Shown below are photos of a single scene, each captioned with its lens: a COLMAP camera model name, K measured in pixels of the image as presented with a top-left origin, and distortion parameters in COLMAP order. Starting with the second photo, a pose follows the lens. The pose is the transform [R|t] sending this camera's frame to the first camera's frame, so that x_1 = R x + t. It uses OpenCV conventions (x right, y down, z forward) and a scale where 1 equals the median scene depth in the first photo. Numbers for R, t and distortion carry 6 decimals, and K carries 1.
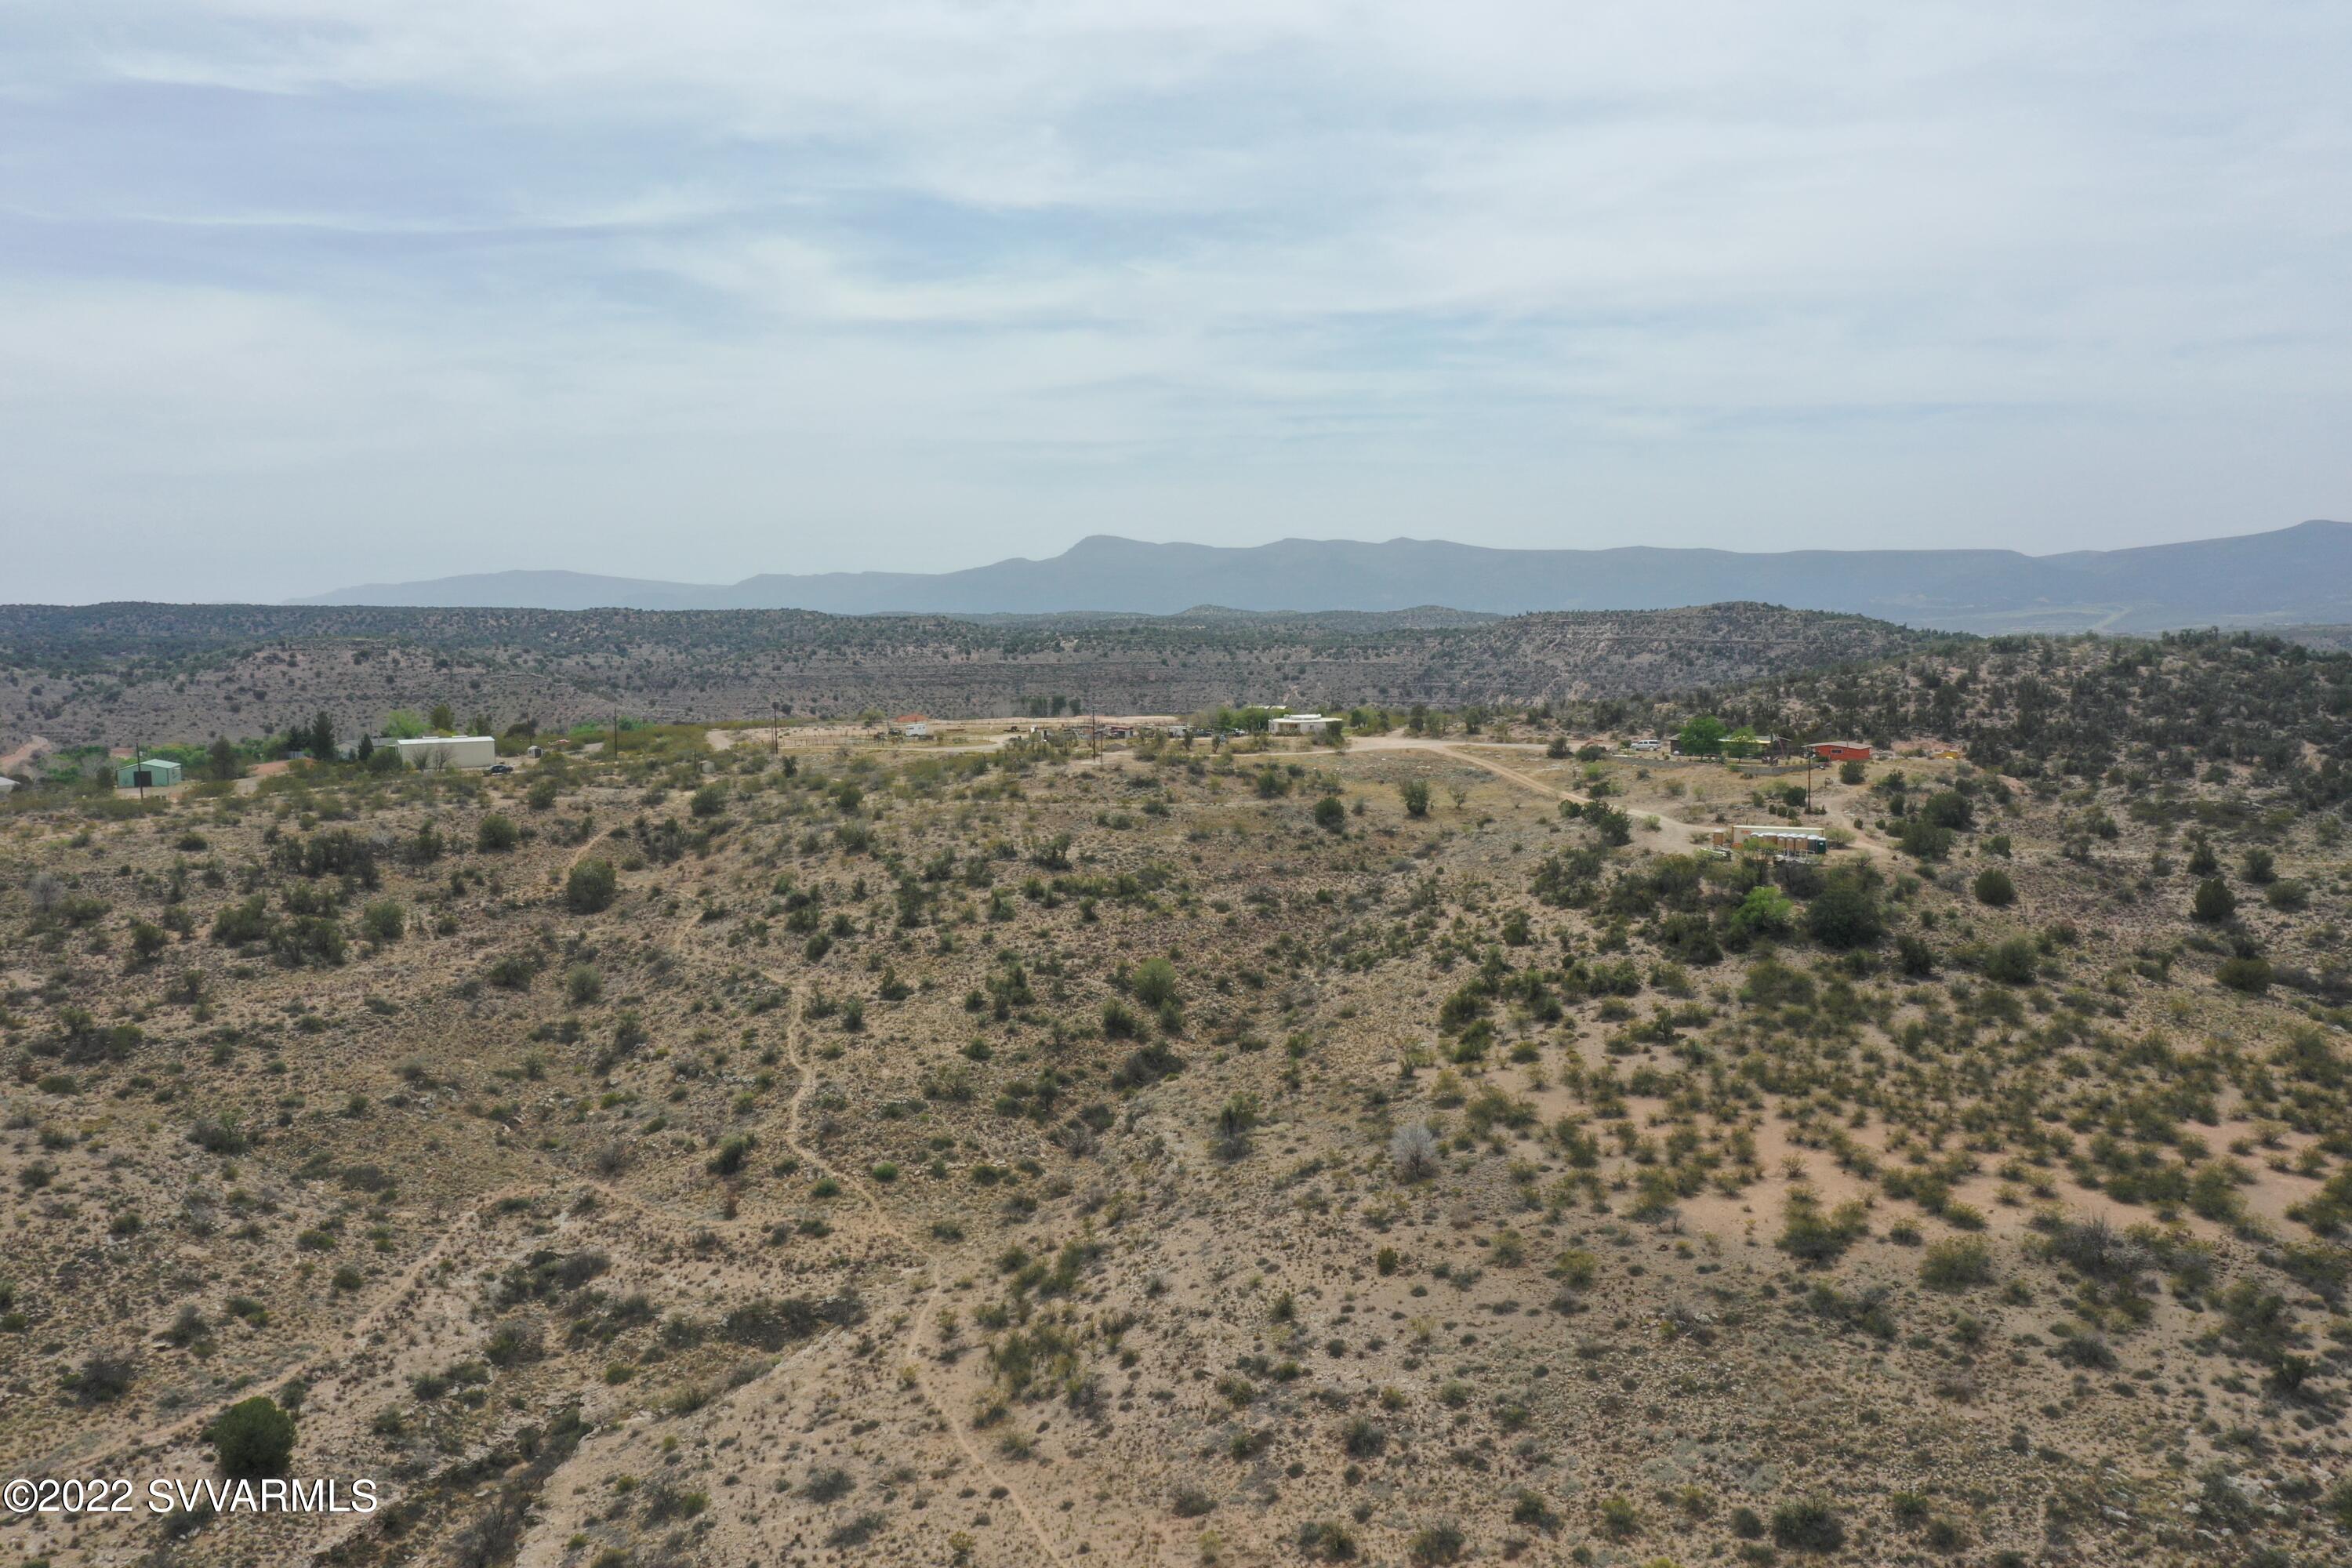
lens RADIAL K [[1835.1, 0, 1173.2], [0, 1835.1, 852.1], [0, 0, 1]] dist [-0.003244, 0.003570]
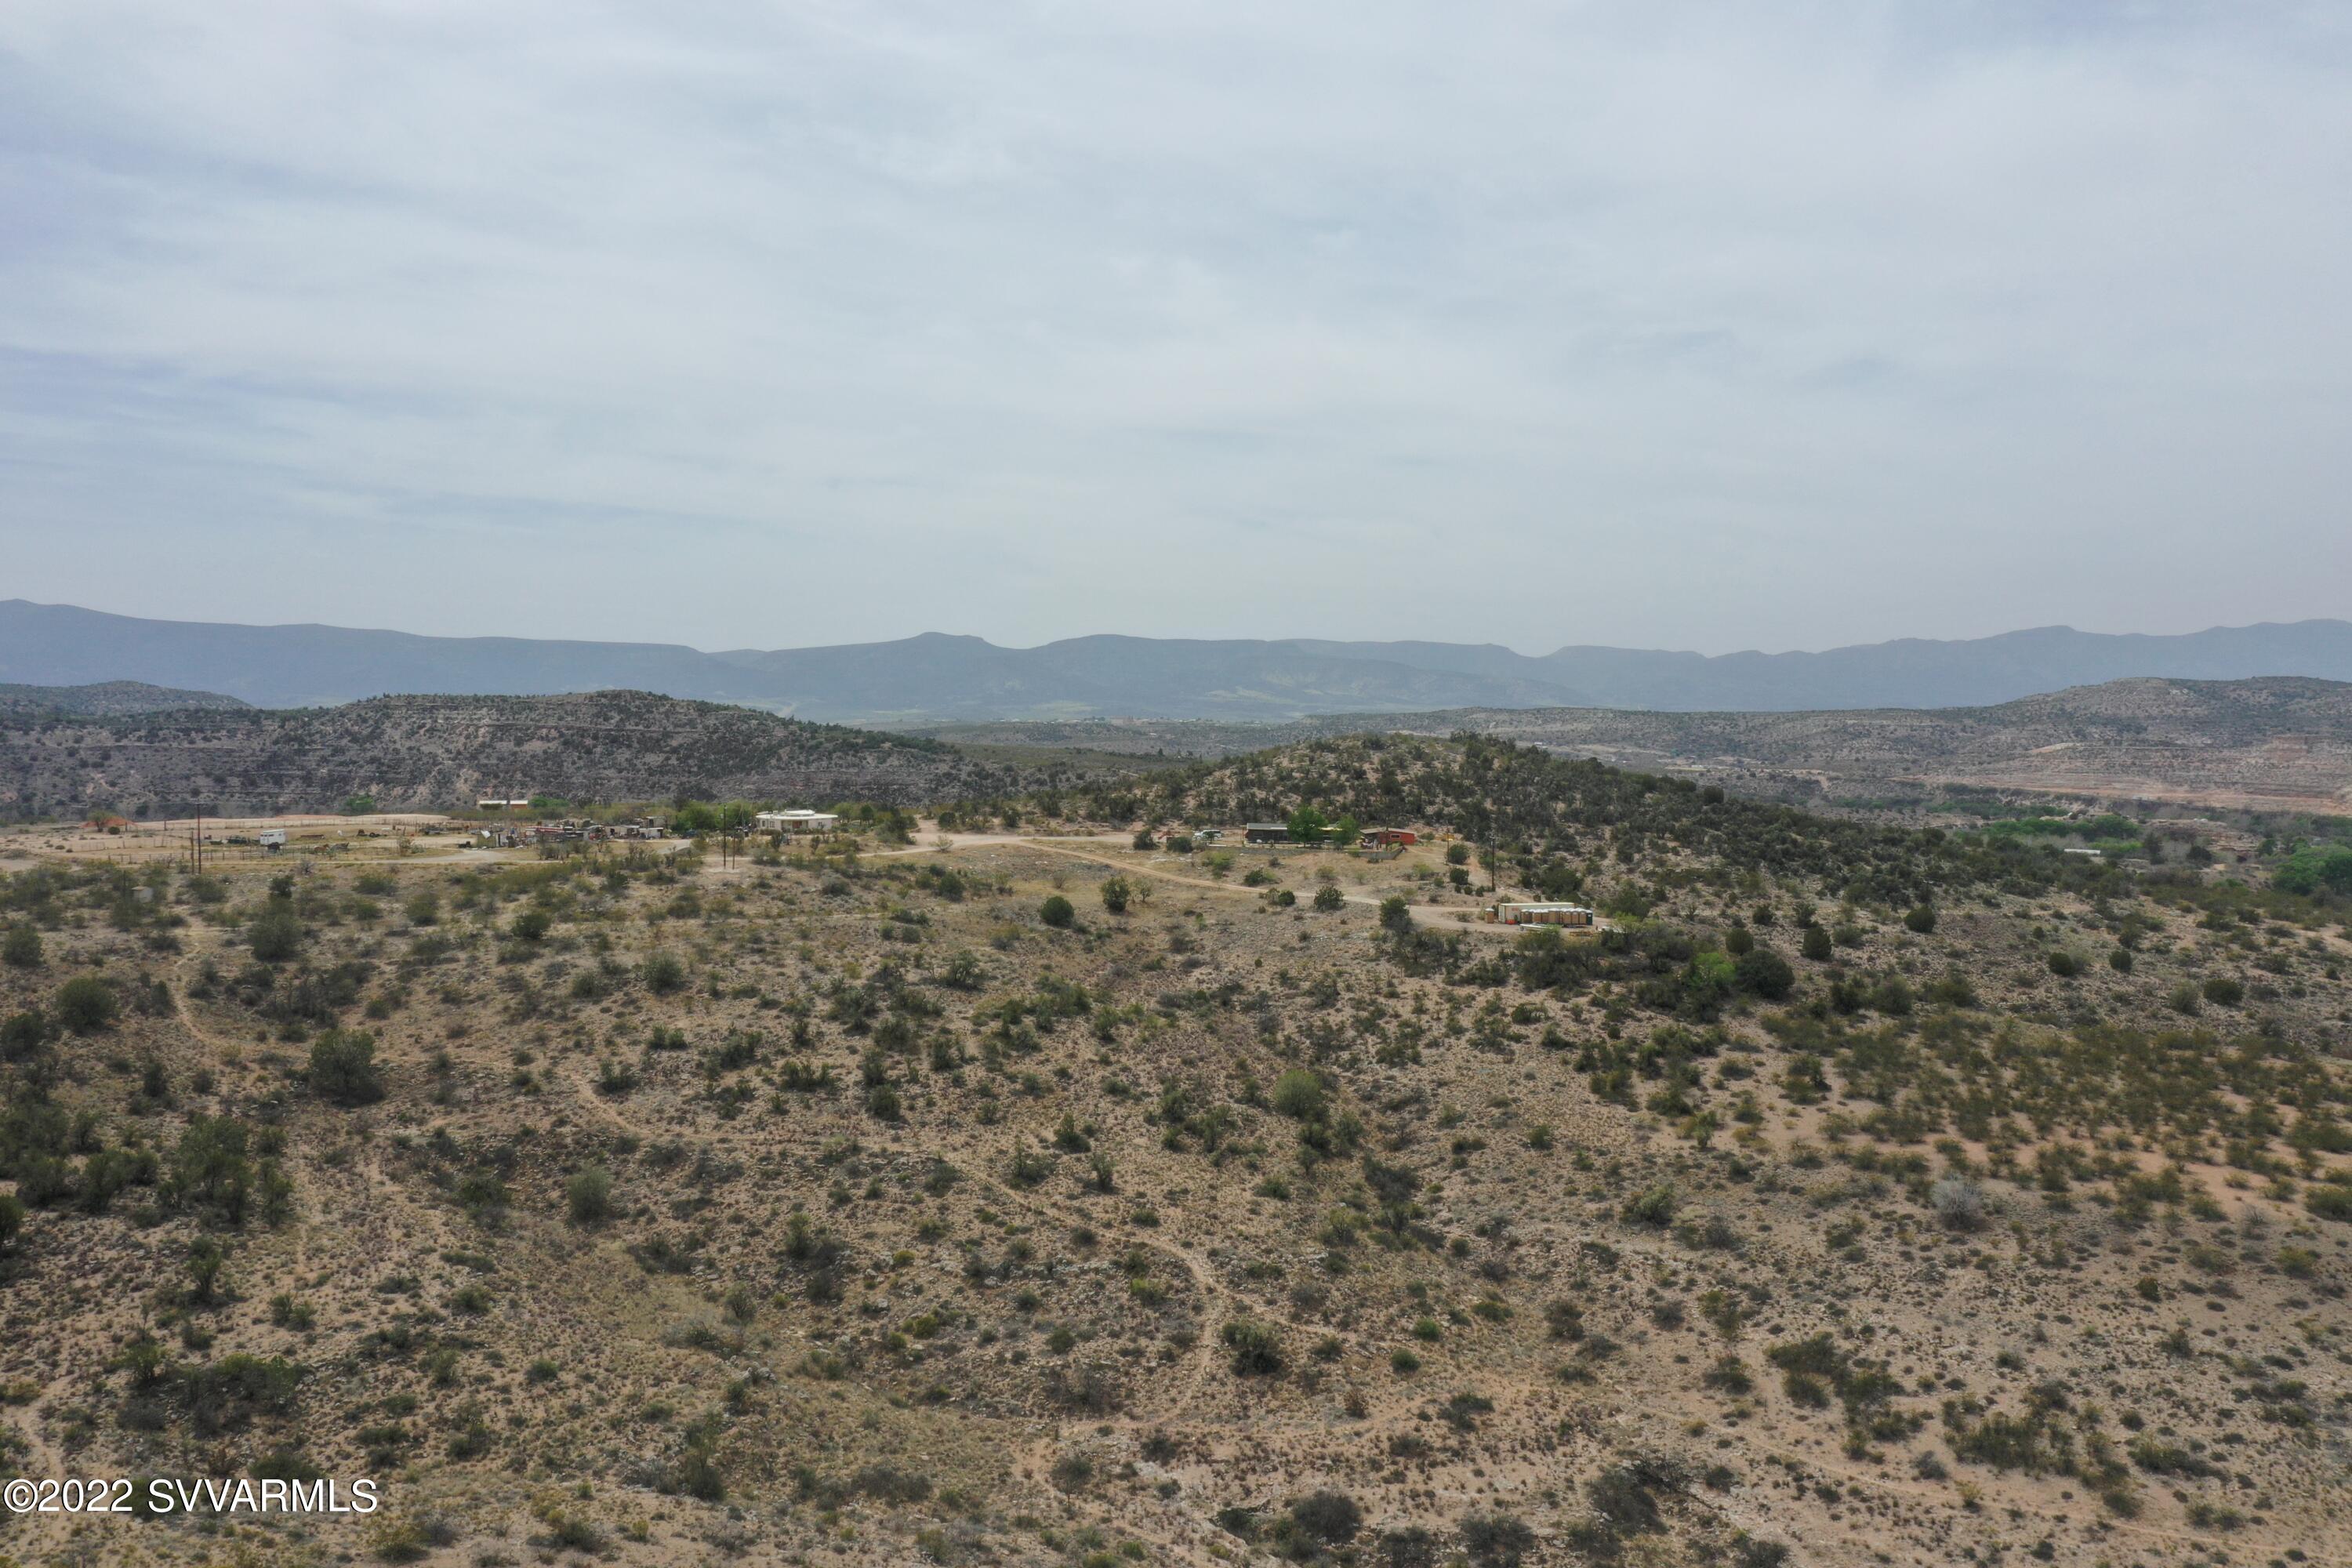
lens RADIAL K [[1835.1, 0, 1137.8], [0, 1835.1, 502.7], [0, 0, 1]] dist [-0.003244, 0.003570]
pose [[0.779709, 0.090818, 0.619520, -0.705013], [0.056323, 0.975241, -0.213851, -0.033428], [-0.623603, 0.201635, 0.755290, 0.250619]]
